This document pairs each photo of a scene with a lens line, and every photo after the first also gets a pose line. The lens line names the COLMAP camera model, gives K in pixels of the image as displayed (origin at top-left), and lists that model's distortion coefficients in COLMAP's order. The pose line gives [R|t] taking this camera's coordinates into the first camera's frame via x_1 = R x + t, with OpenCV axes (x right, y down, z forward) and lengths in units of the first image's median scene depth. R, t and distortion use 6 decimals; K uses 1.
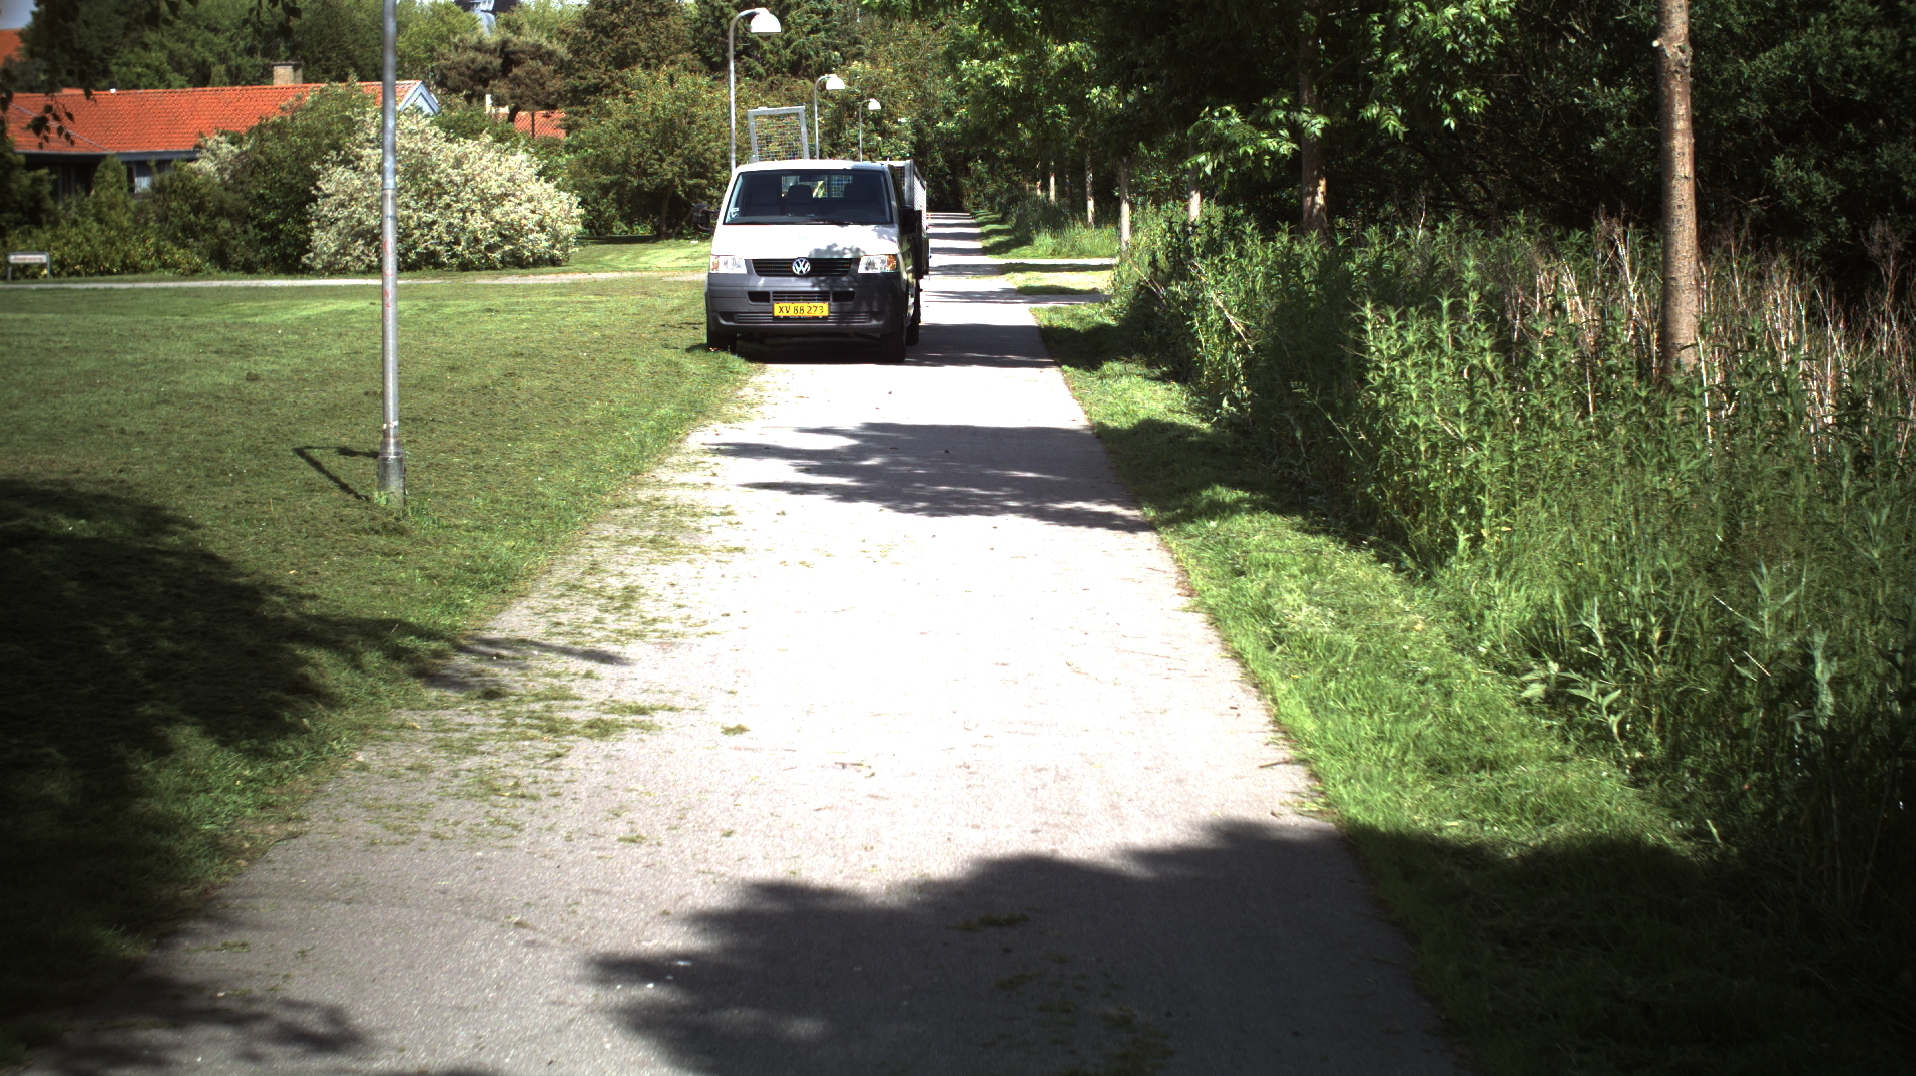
lens RADIAL K [[3462.7, 0, 958.0], [0, 3462.7, 538.0], [0, 0, 1]] dist [-0.323274, 0.586504]
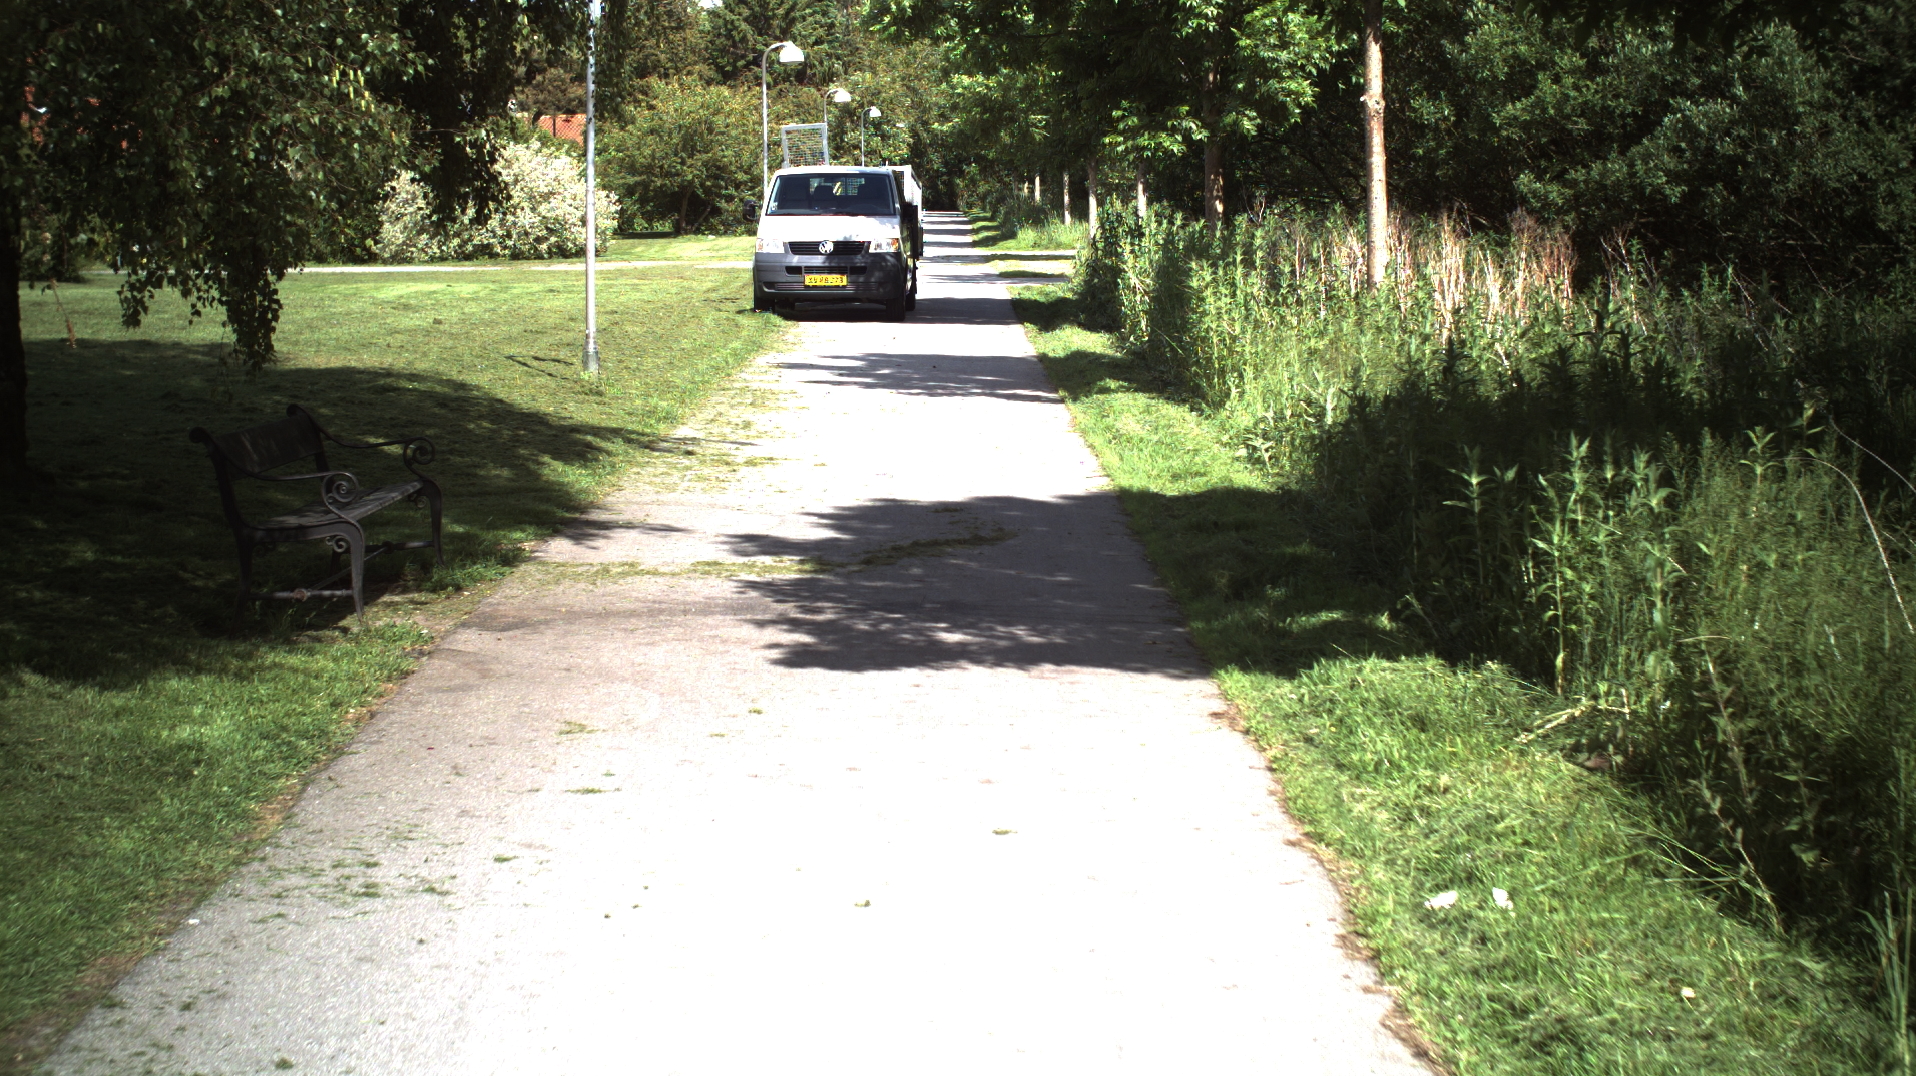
lens RADIAL K [[3462.7, 0, 958.0], [0, 3462.7, 538.0], [0, 0, 1]] dist [-0.323274, 0.586504]
pose [[0.999999, 0.001366, 0.001038, 0.003018], [-0.001365, 0.999999, -0.000200, 0.026530], [-0.001038, 0.000199, 0.999999, -0.258767]]
